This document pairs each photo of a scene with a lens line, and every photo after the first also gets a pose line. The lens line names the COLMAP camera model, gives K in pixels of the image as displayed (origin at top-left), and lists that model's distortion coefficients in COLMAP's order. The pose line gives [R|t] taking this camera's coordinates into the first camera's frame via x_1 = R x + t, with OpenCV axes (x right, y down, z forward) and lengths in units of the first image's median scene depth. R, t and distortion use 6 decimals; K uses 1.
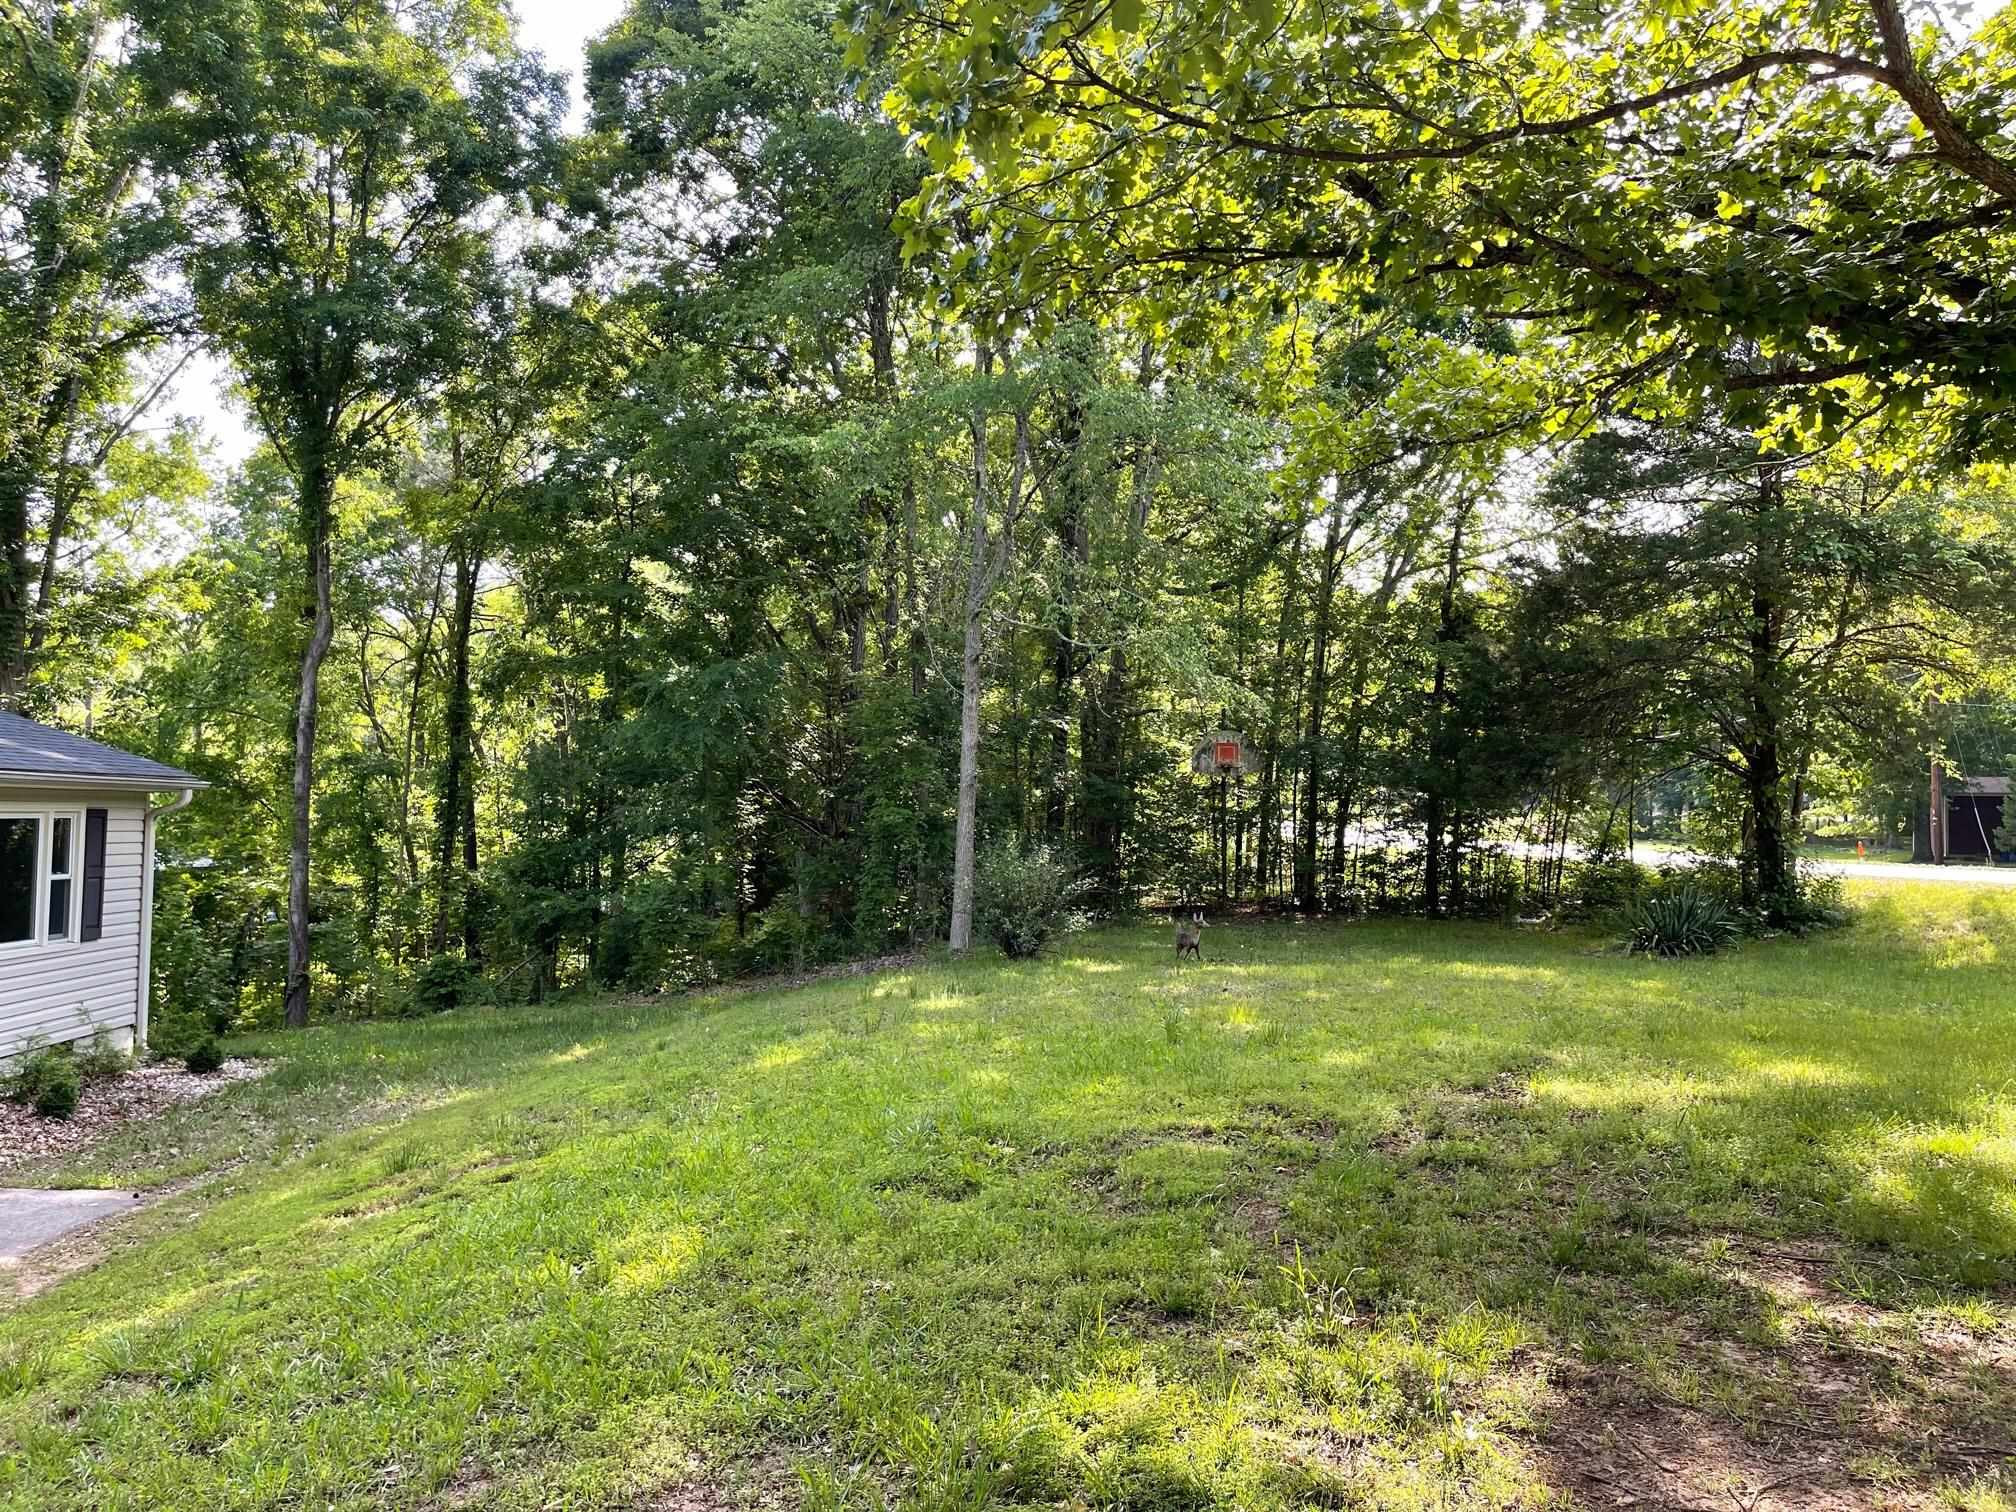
lens RADIAL K [[1526.7, 0, 1004.7], [0, 1526.7, 771.5], [0, 0, 1]] dist [0.087576, -0.106396]
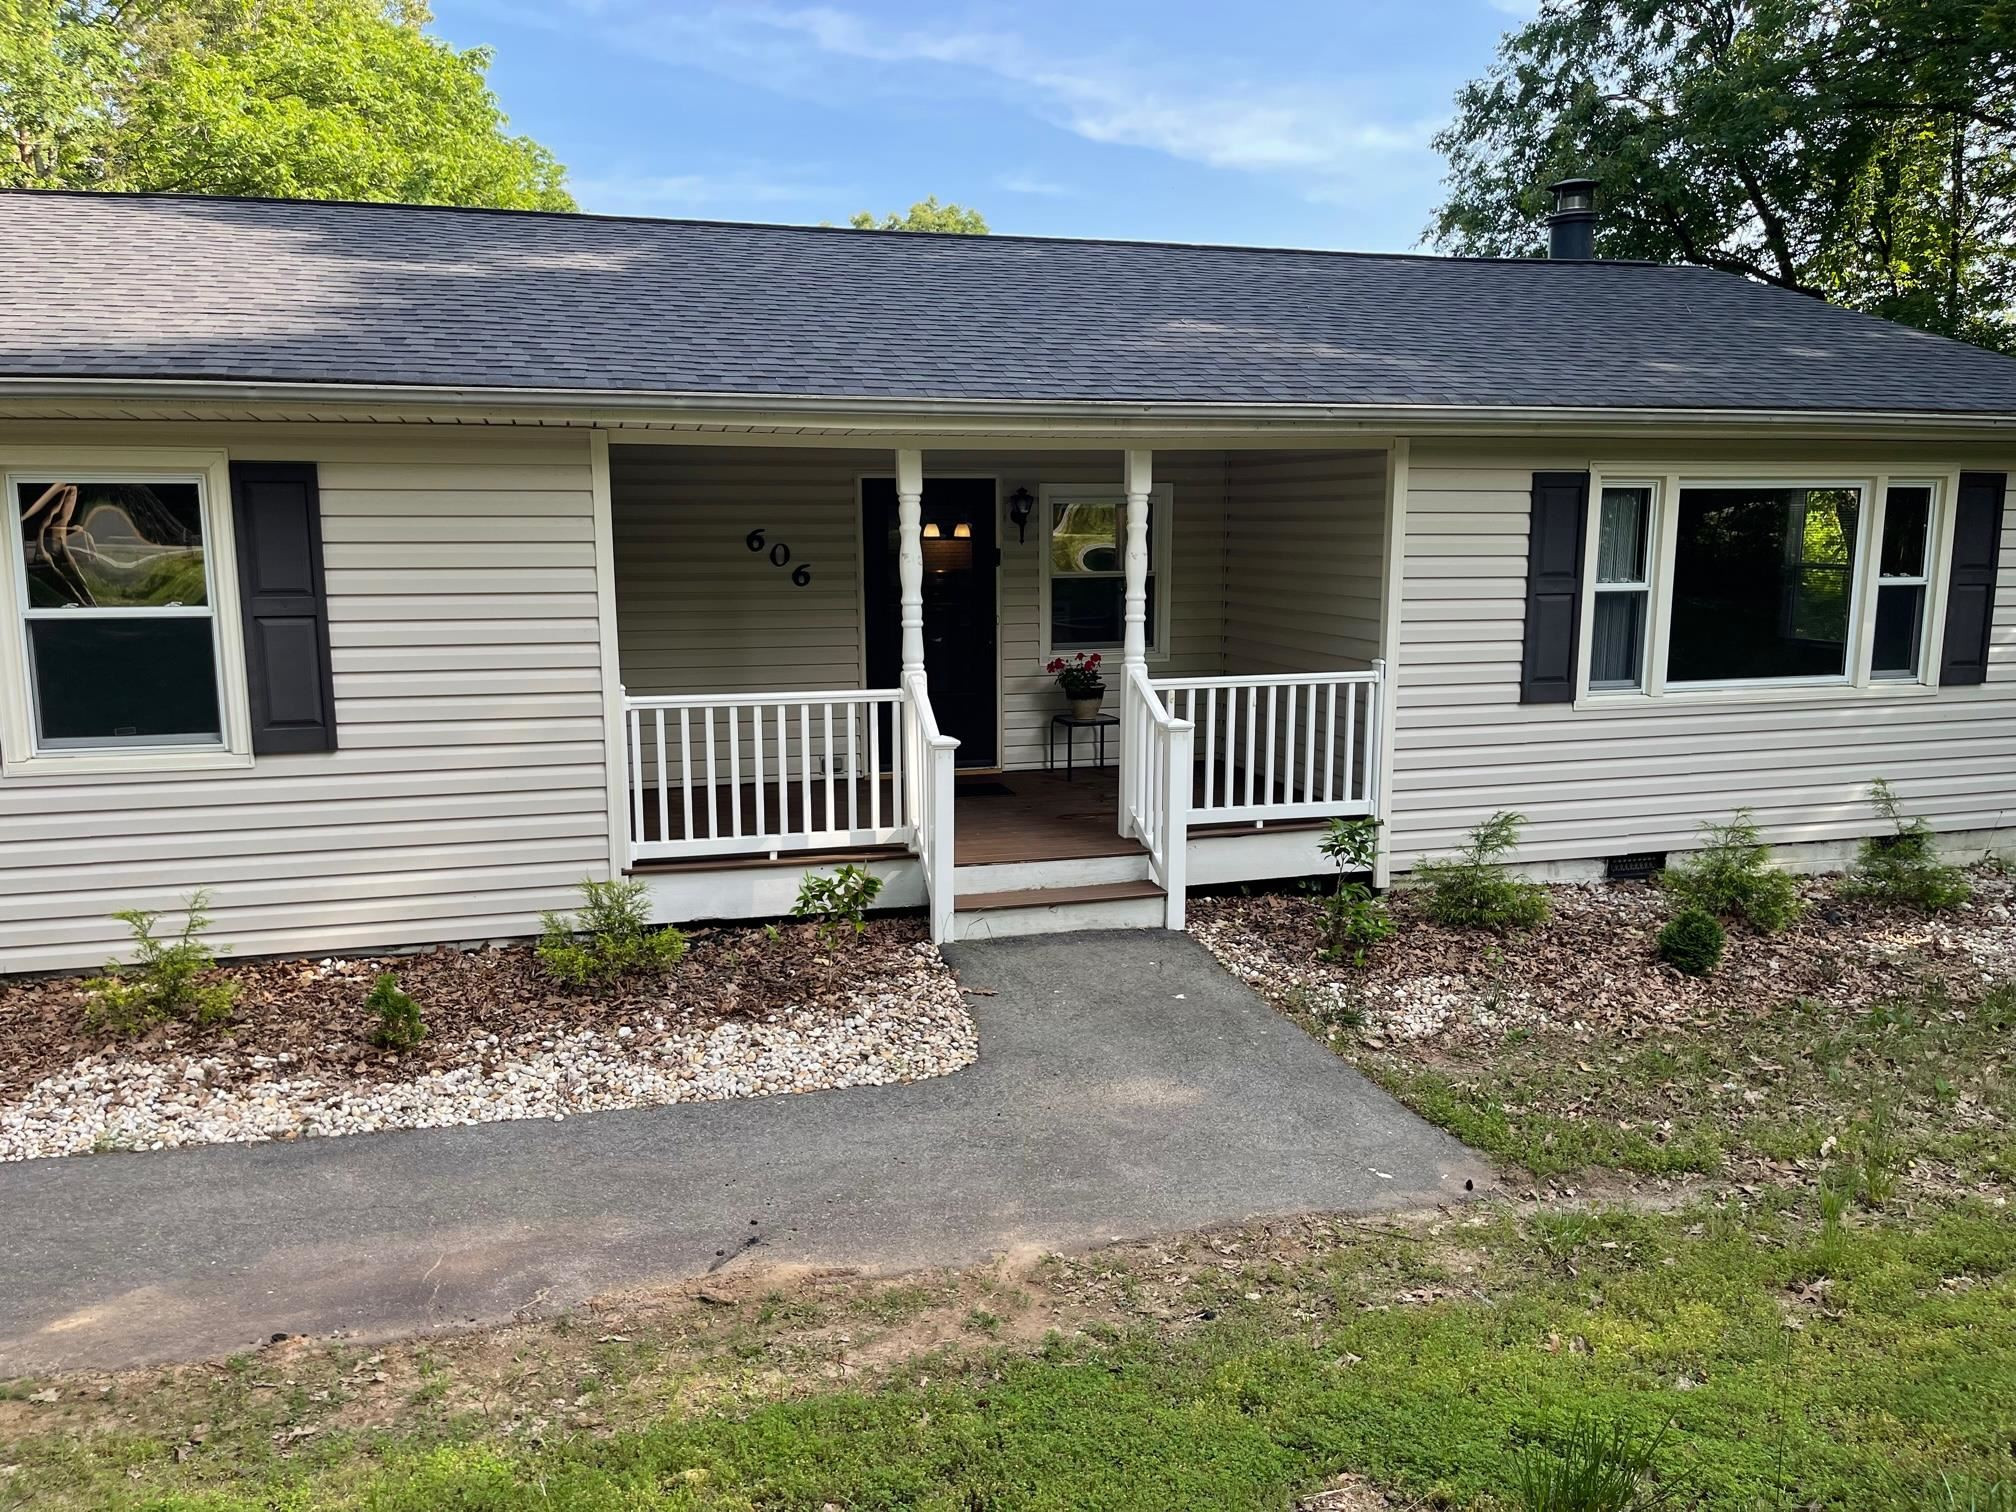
lens RADIAL K [[1526.7, 0, 1004.7], [0, 1526.7, 771.5], [0, 0, 1]] dist [0.087576, -0.106396]
pose [[0.245688, 0.146628, -0.958195, -0.075041], [0.036961, 0.986357, 0.160415, 0.028843], [0.968644, -0.074828, 0.236917, 0.485332]]
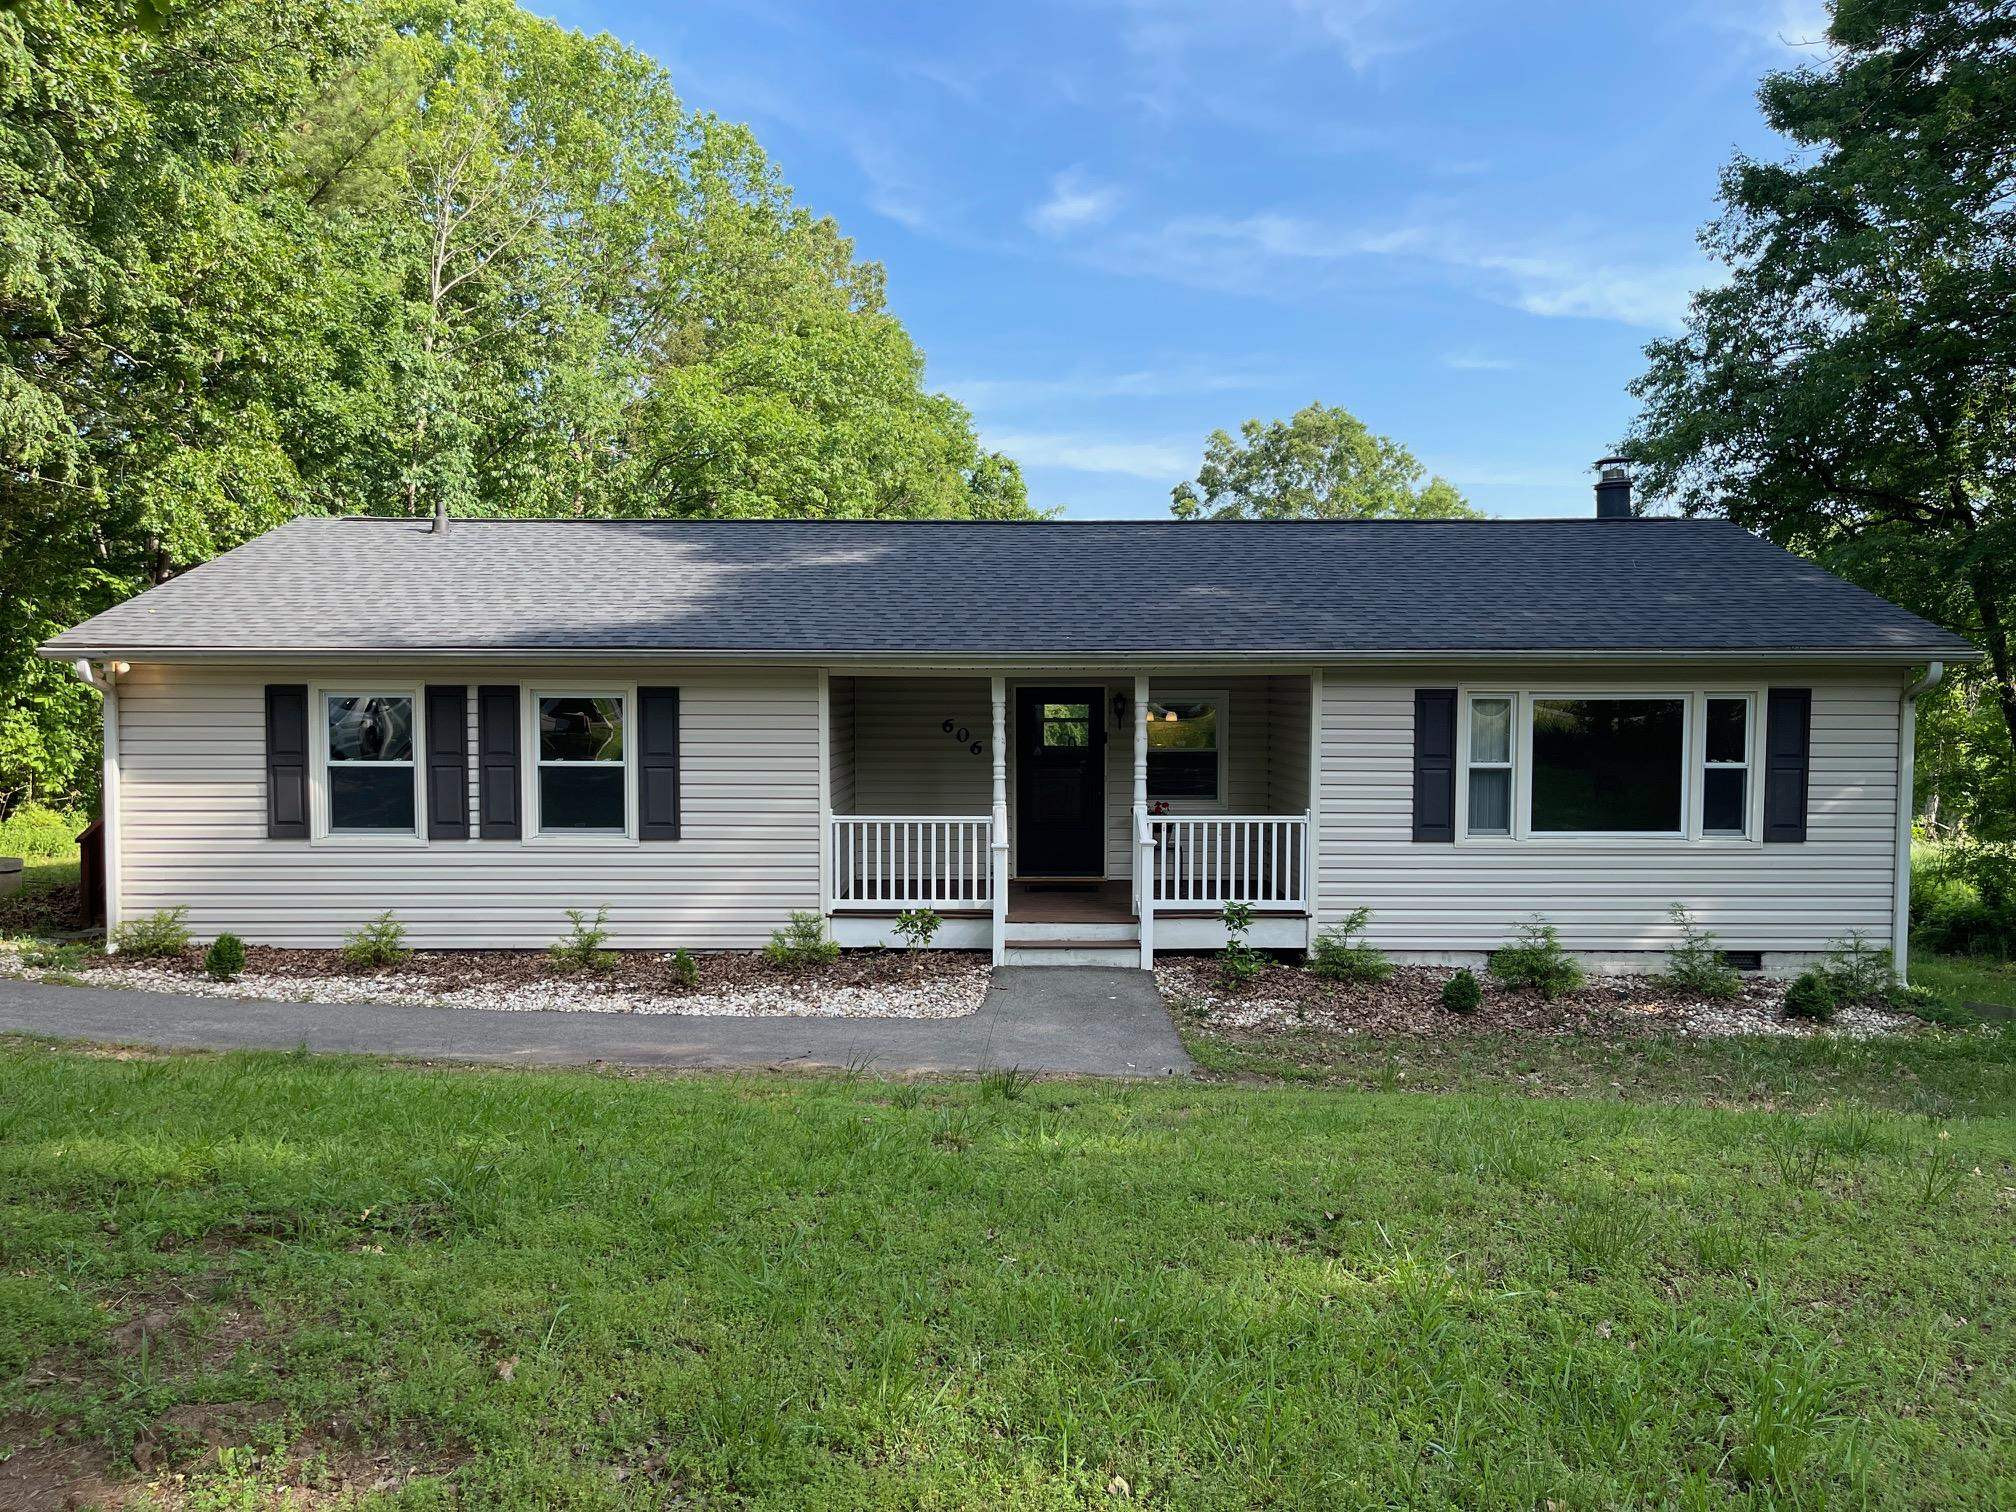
lens RADIAL K [[1528.5, 0, 1013.7], [0, 1528.5, 791.2], [0, 0, 1]] dist [0.107303, -0.106704]
pose [[-0.028695, 0.057068, -0.997958, 0.293518], [0.030294, 0.997960, 0.056197, 0.020037], [0.999129, -0.028620, -0.030366, 0.619901]]
